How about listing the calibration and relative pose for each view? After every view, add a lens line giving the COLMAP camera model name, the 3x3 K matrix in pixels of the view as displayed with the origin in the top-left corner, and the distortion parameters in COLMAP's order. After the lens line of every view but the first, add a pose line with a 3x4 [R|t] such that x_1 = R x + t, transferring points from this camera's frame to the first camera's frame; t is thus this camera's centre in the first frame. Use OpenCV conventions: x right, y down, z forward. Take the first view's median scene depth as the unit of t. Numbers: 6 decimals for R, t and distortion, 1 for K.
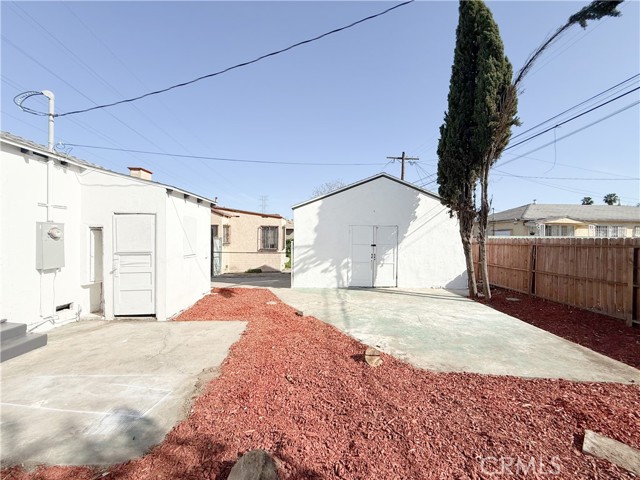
lens RADIAL K [[256.0, 0, 320.7], [0, 256.0, 240.1], [0, 0, 1]] dist [-0.001710, 0.000536]
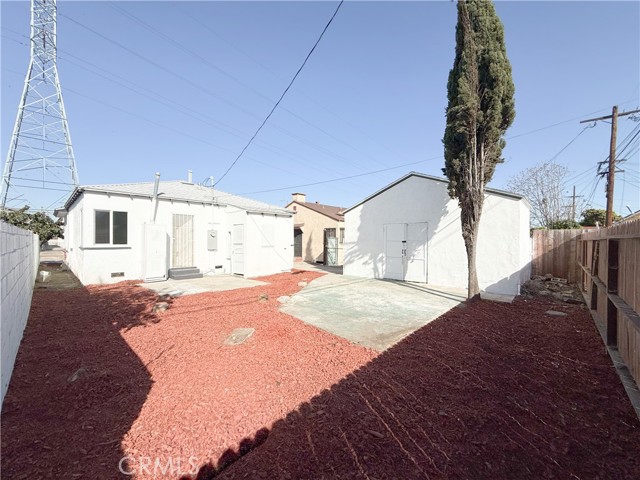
lens RADIAL K [[256.0, 0, 318.0], [0, 256.0, 242.0], [0, 0, 1]] dist [-0.001710, 0.000536]
pose [[0.711266, -0.001866, -0.702920, 0.701857], [-0.000622, 0.999994, -0.003284, 0.024855], [0.702923, 0.002773, 0.711261, -0.009293]]
